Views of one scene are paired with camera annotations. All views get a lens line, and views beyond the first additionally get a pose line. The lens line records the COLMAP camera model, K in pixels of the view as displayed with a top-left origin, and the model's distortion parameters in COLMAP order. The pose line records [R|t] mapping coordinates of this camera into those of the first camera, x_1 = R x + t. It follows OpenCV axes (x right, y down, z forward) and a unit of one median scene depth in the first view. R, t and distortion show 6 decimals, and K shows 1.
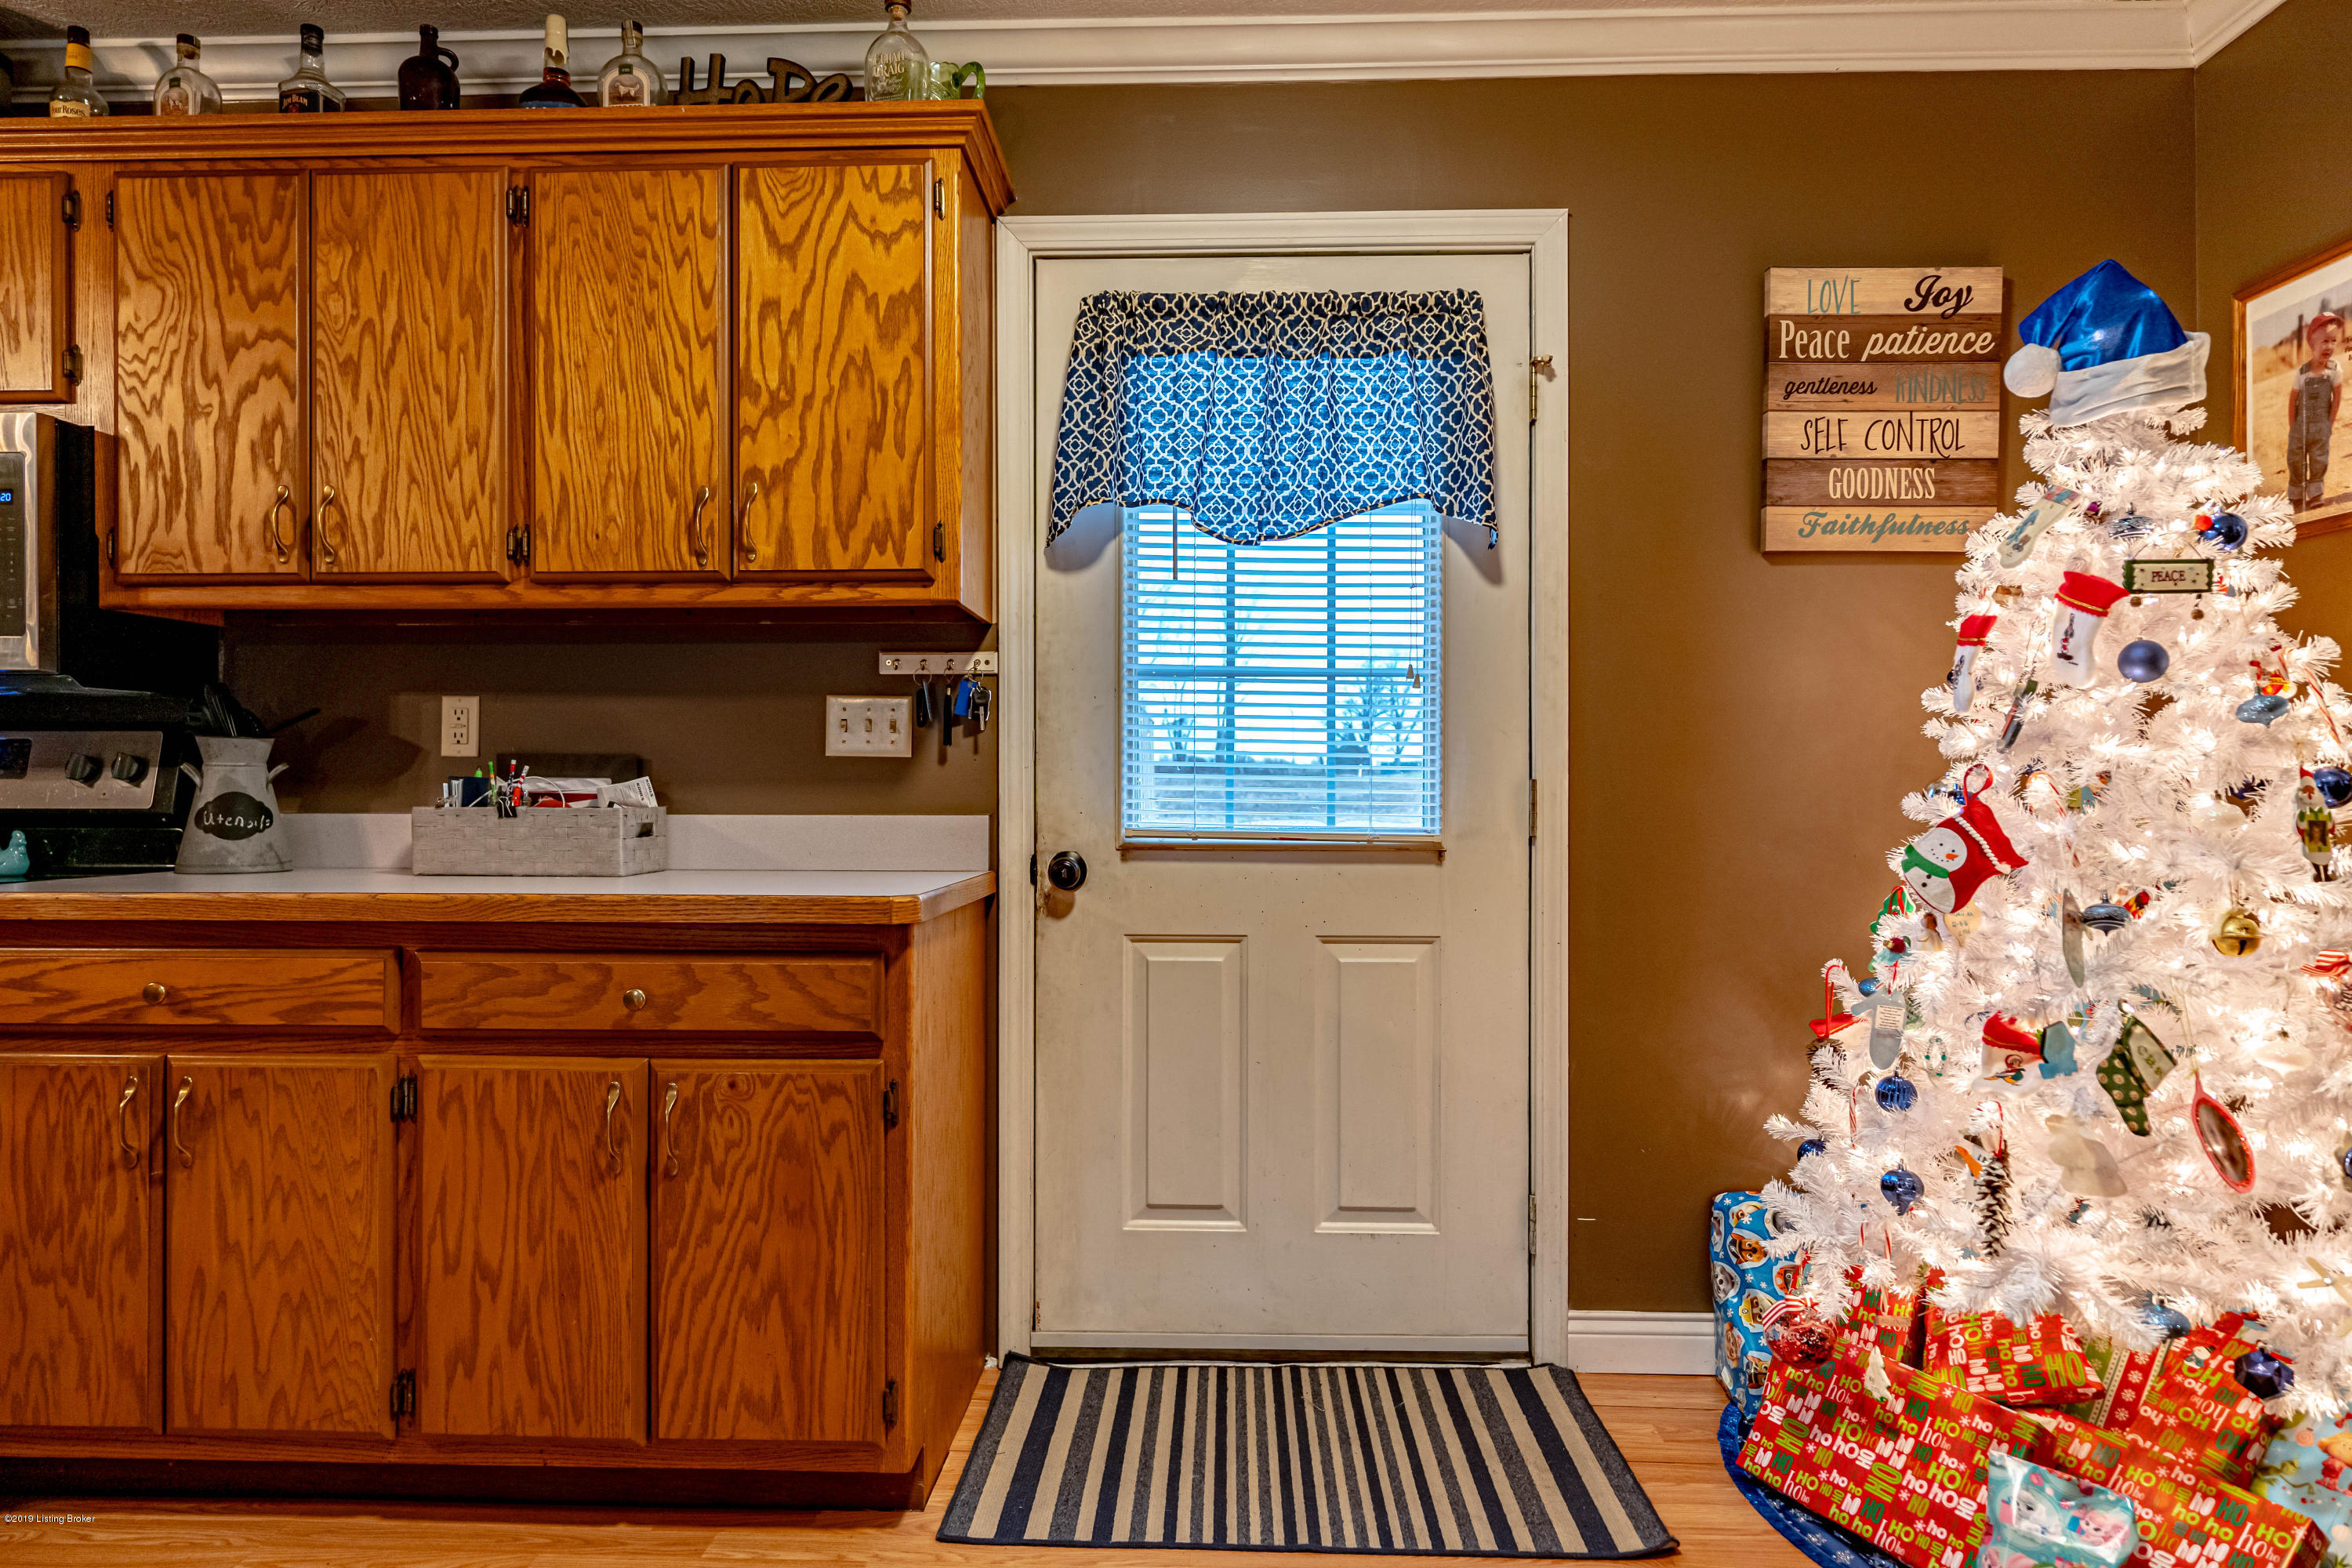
lens RADIAL K [[1423.3, 0, 1211.3], [0, 1423.3, 780.1], [0, 0, 1]] dist [-0.000970, -0.000070]
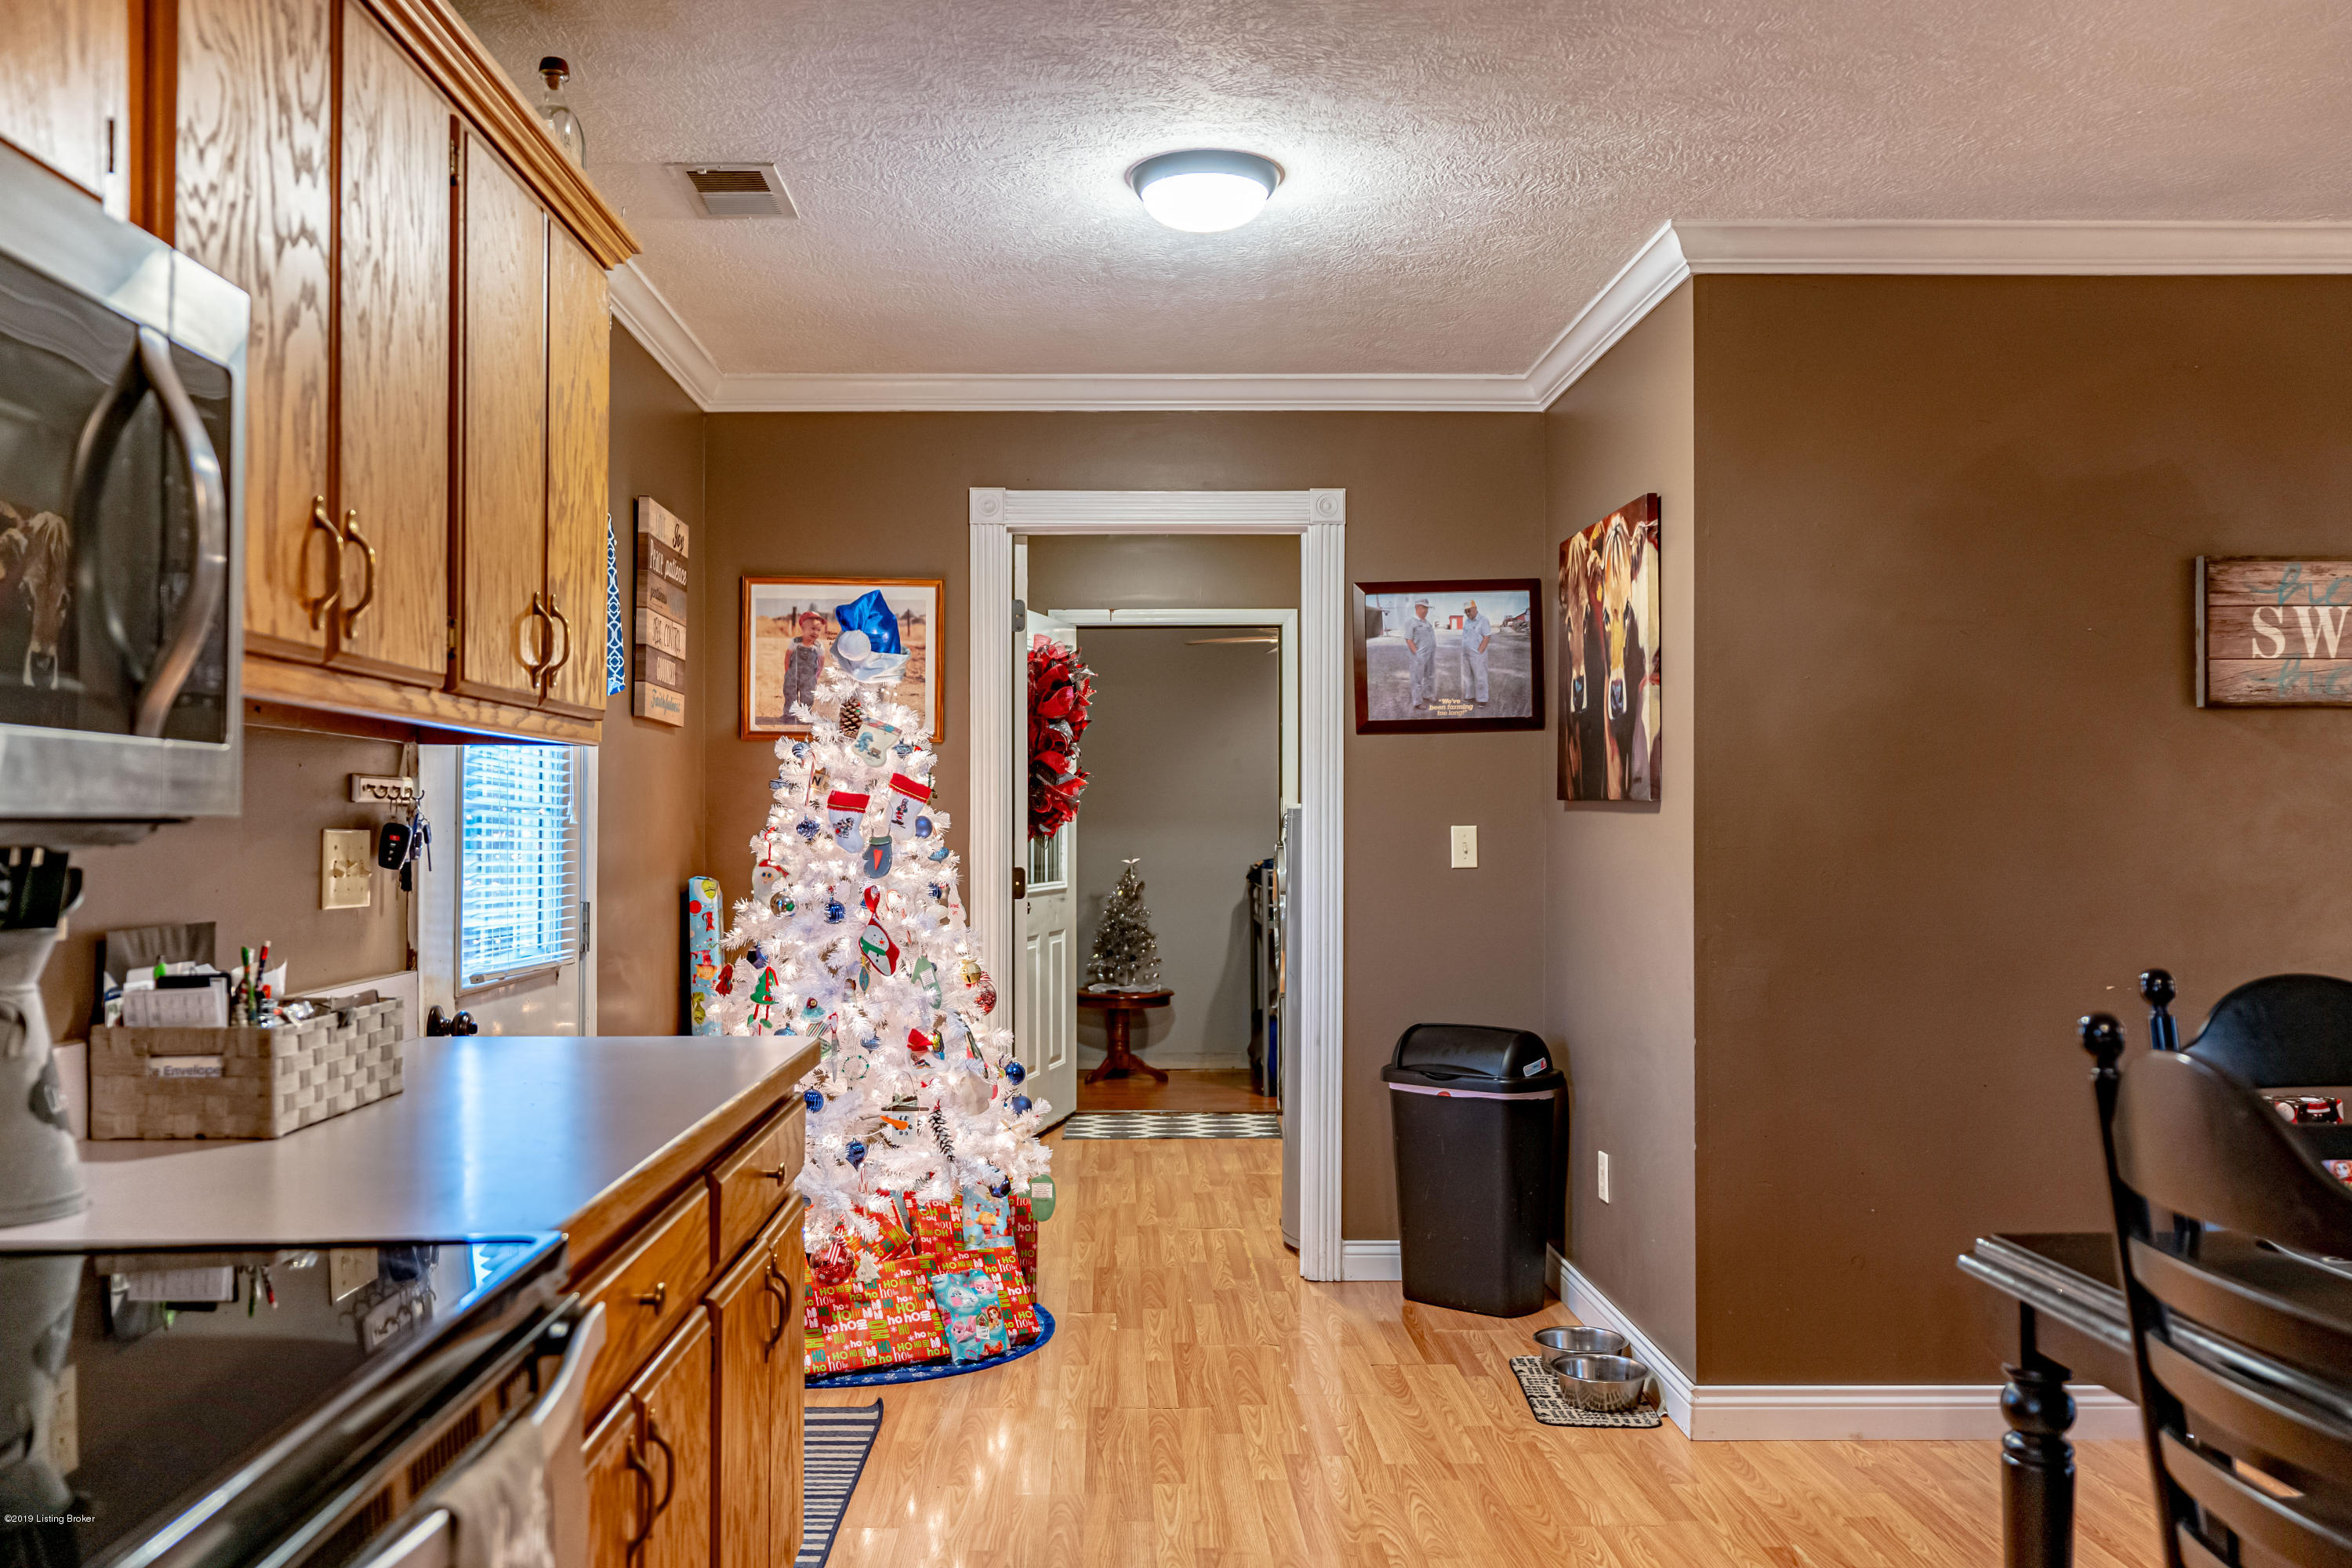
lens RADIAL K [[1897.4, 0, 1175.3], [0, 1897.4, 787.1], [0, 0, 1]] dist [0.000017, -0.000076]
pose [[-0.062039, 0.007402, 0.998046, -1.525617], [-0.009391, 0.999924, -0.008000, -0.103423], [-0.998030, -0.009868, -0.061964, 0.704912]]
